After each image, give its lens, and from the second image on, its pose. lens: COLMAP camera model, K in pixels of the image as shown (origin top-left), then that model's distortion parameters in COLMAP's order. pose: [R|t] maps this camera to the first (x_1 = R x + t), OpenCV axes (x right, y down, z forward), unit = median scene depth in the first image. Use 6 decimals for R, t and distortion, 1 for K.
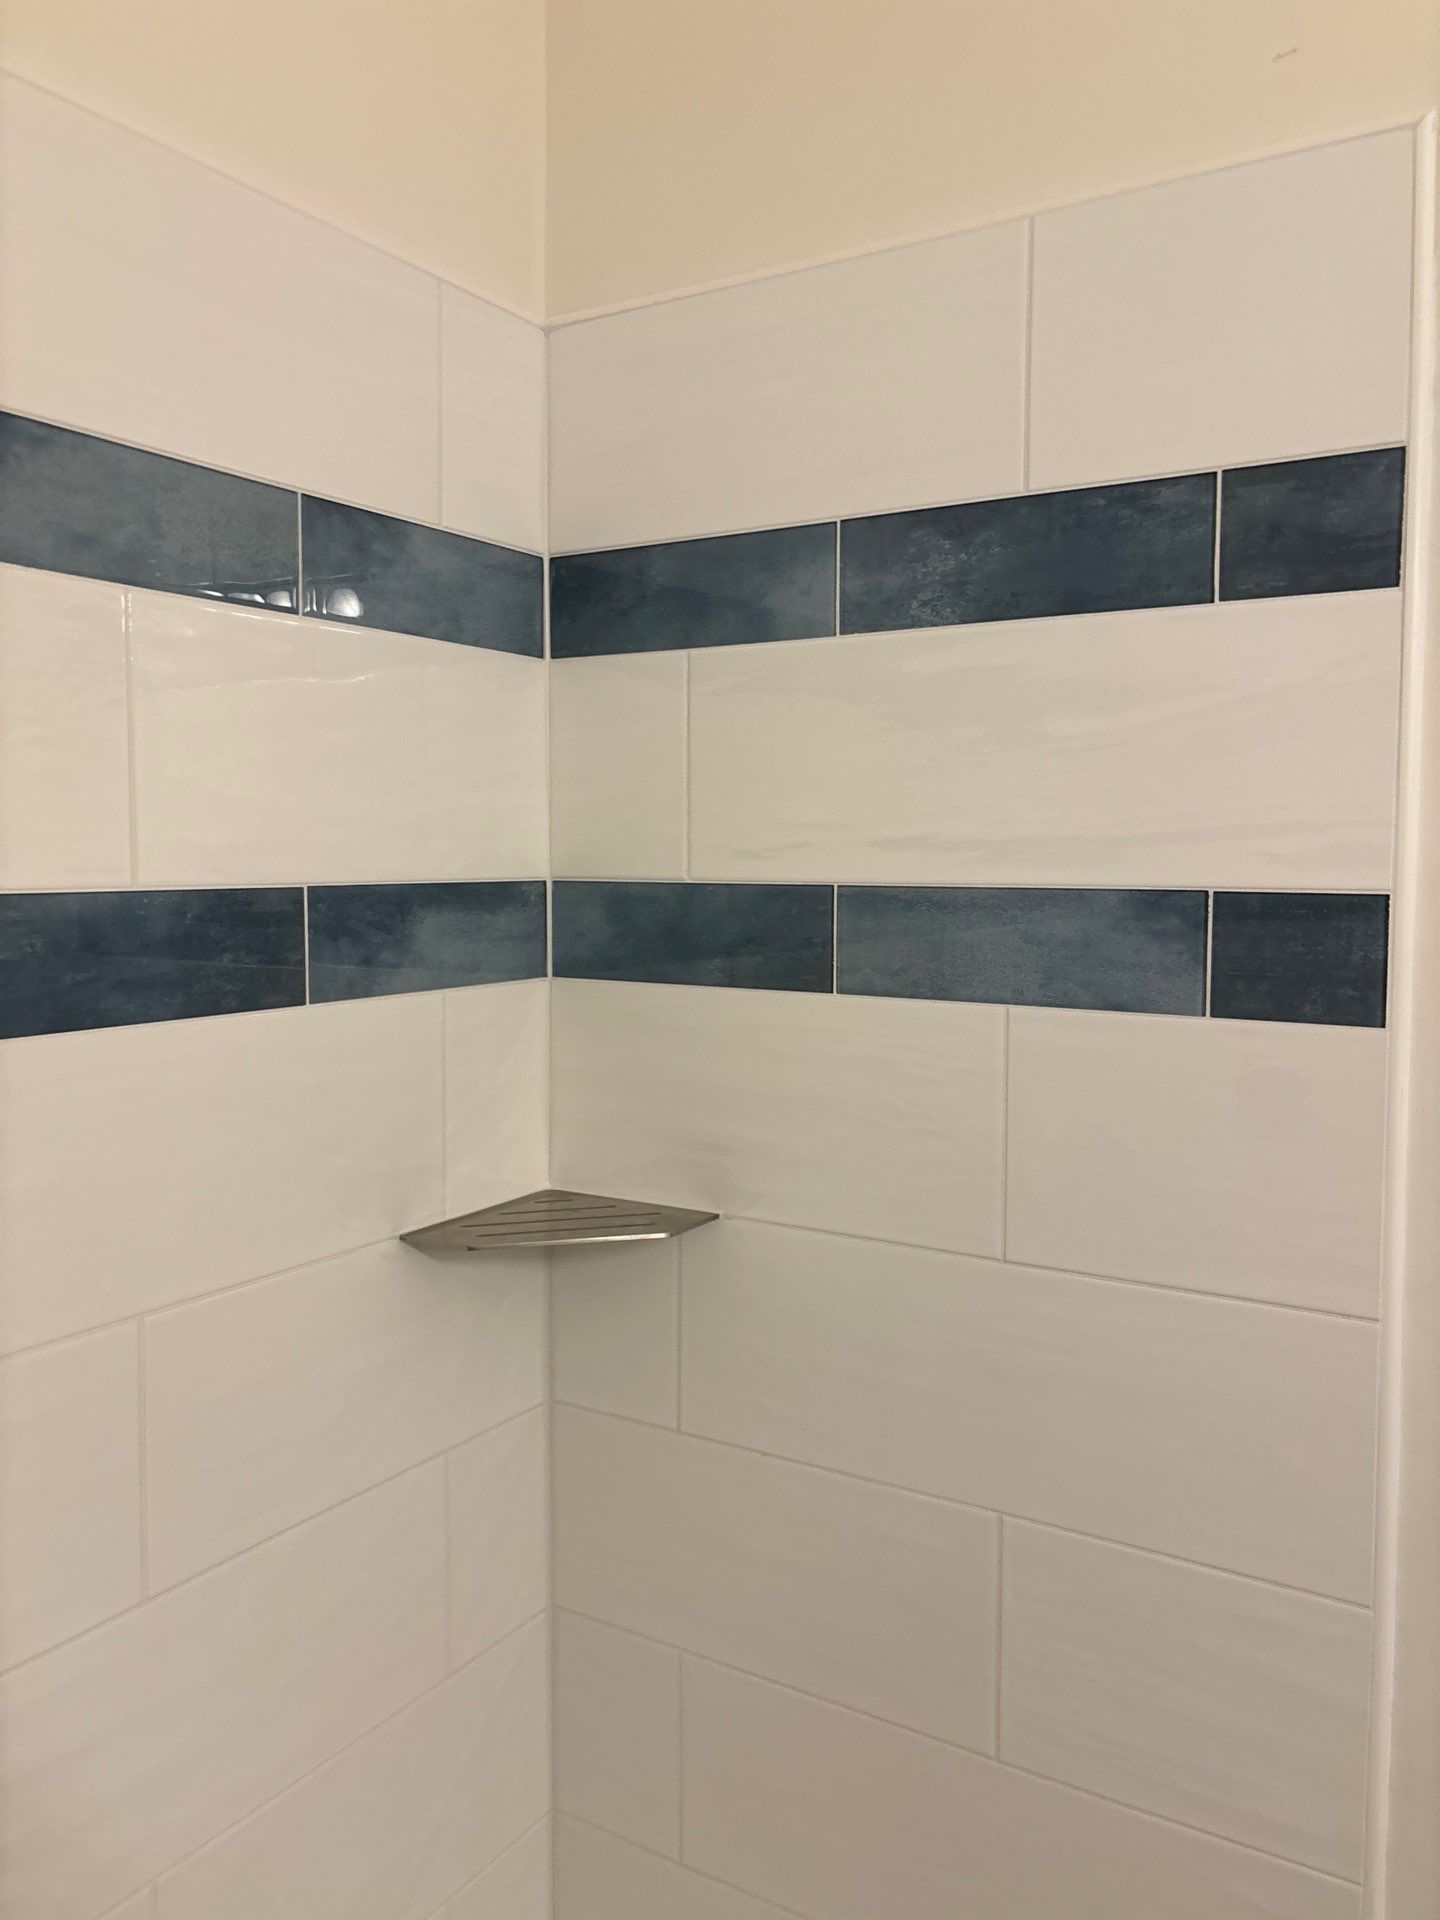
lens RADIAL K [[1448.8, 0, 724.8], [0, 1448.8, 949.4], [0, 0, 1]] dist [0.054509, -0.058269]
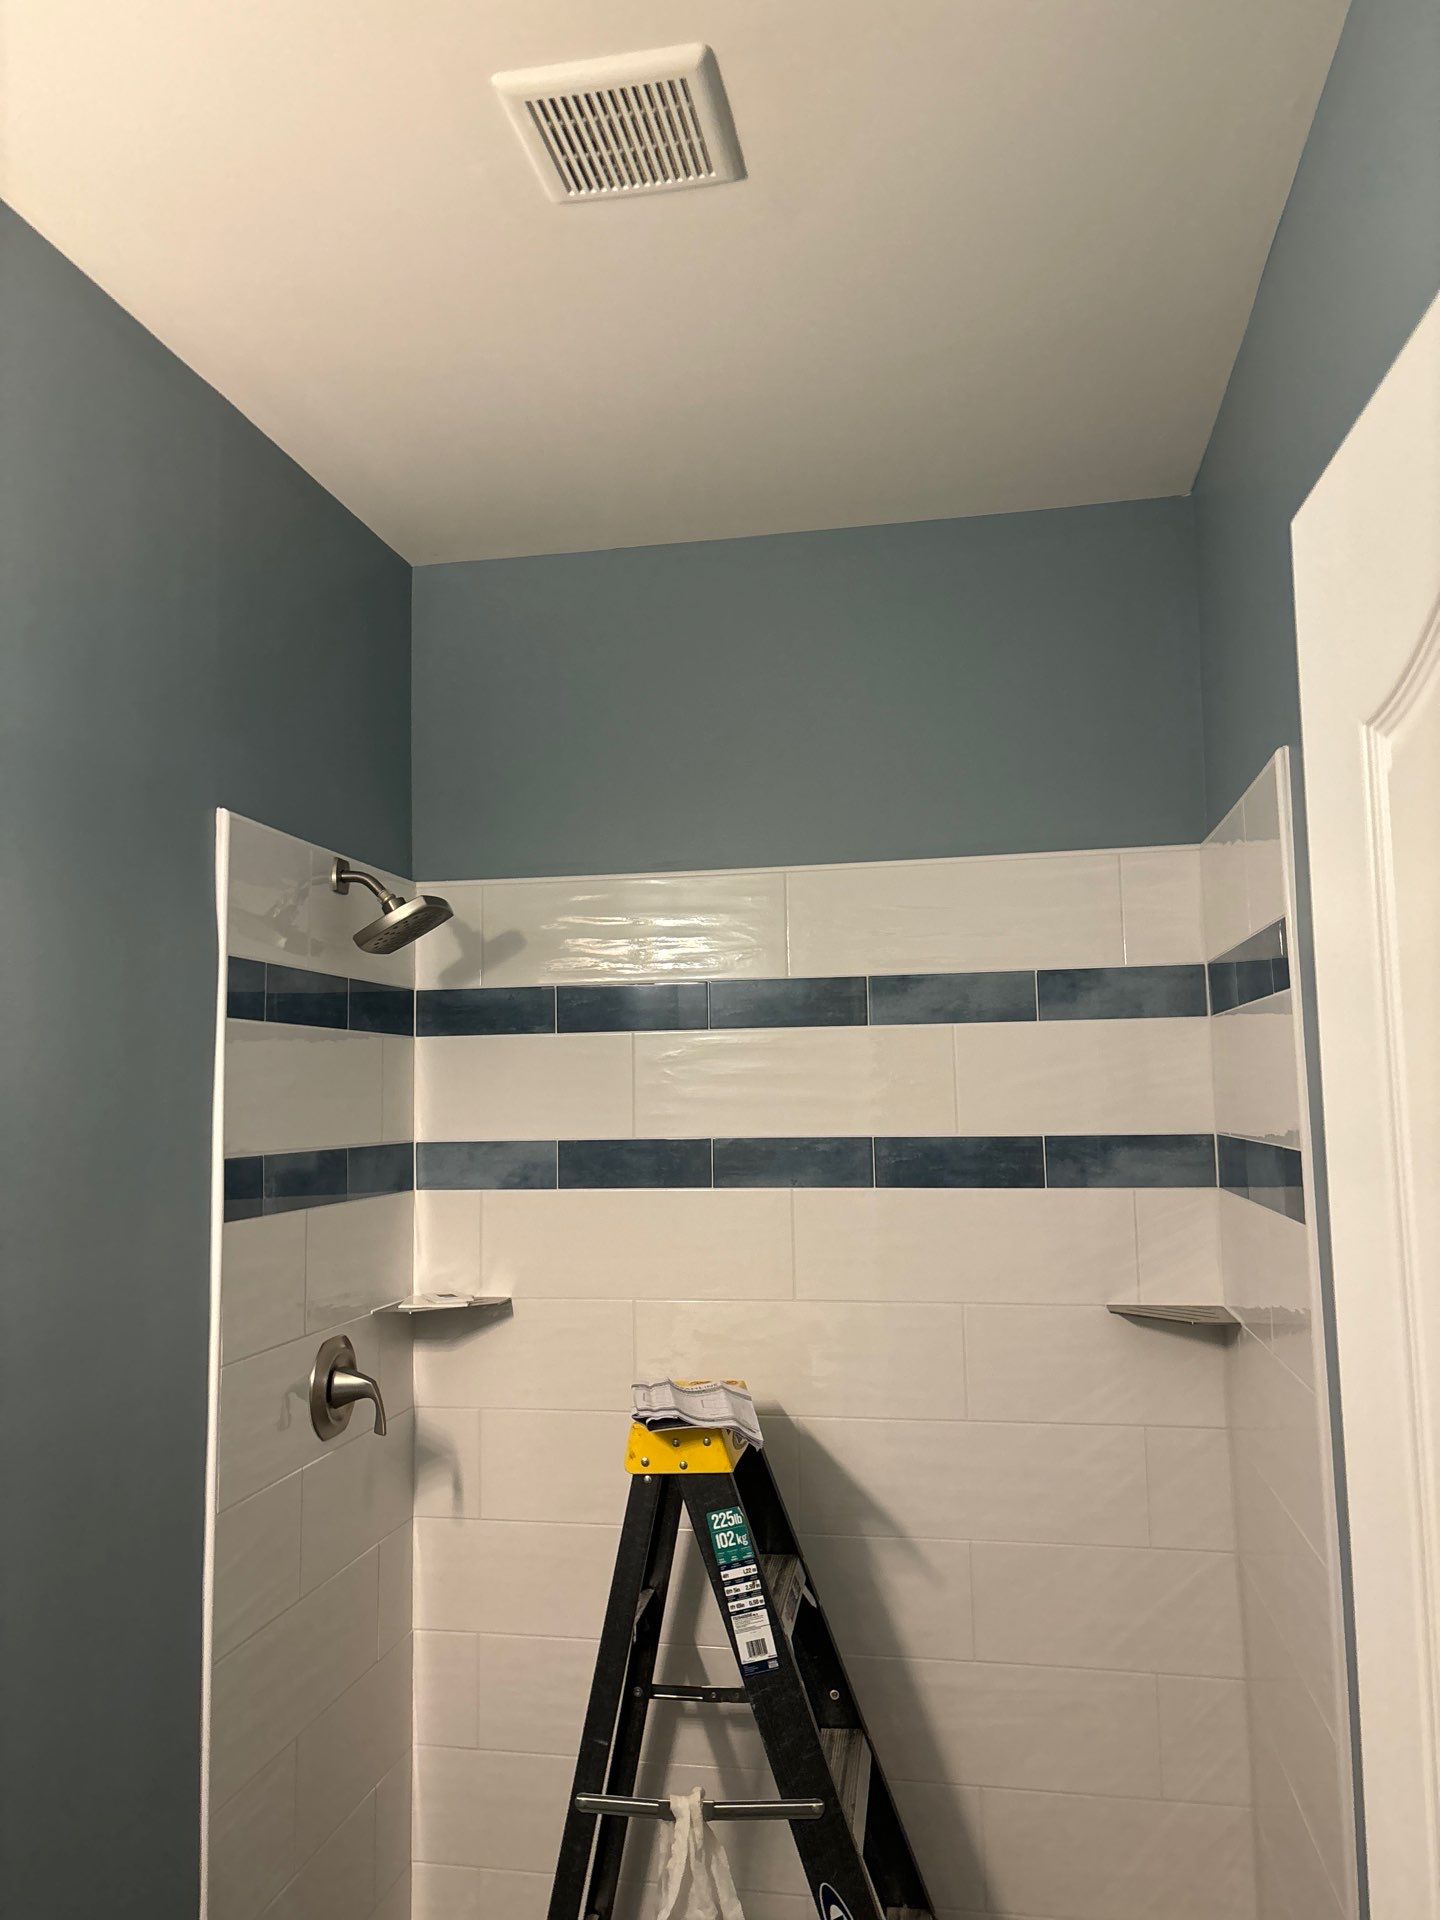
lens RADIAL K [[1448.8, 0, 709.9], [0, 1448.8, 966.3], [0, 0, 1]] dist [0.054509, -0.058269]
pose [[0.354776, -0.094574, -0.930156, 1.628128], [-0.043873, 0.992091, -0.117606, -0.014943], [0.933921, 0.082533, 0.347821, -0.309594]]
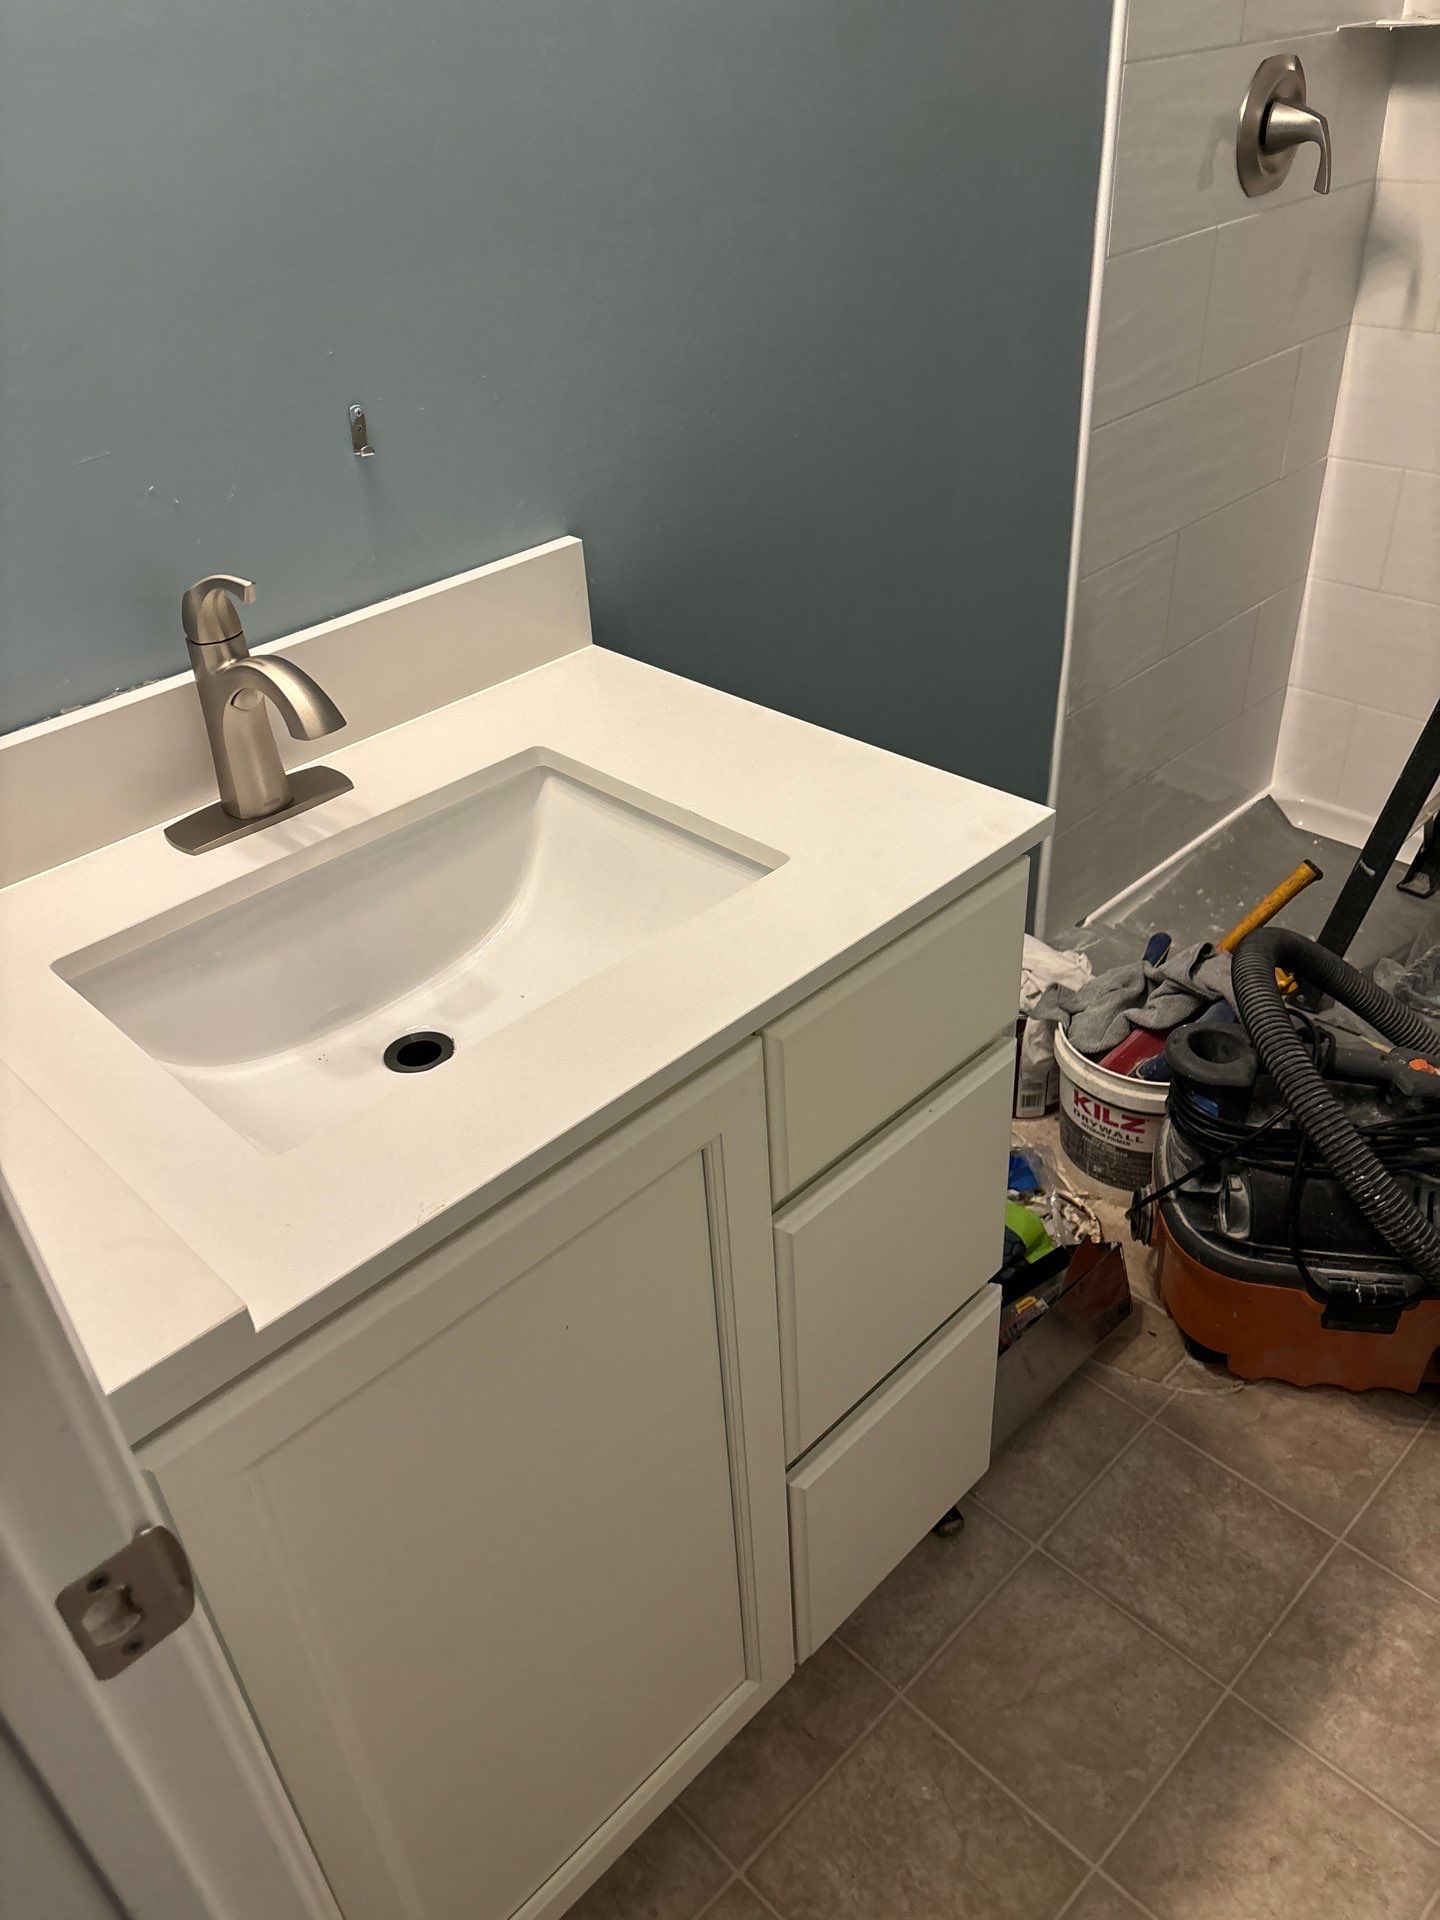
lens RADIAL K [[1448.8, 0, 714.5], [0, 1448.8, 955.4], [0, 0, 1]] dist [0.054509, -0.058269]
pose [[-0.239085, 0.553192, -0.798008, 1.438101], [-0.006560, 0.820904, 0.571029, 0.184686], [0.970977, 0.141759, -0.192636, -0.196328]]
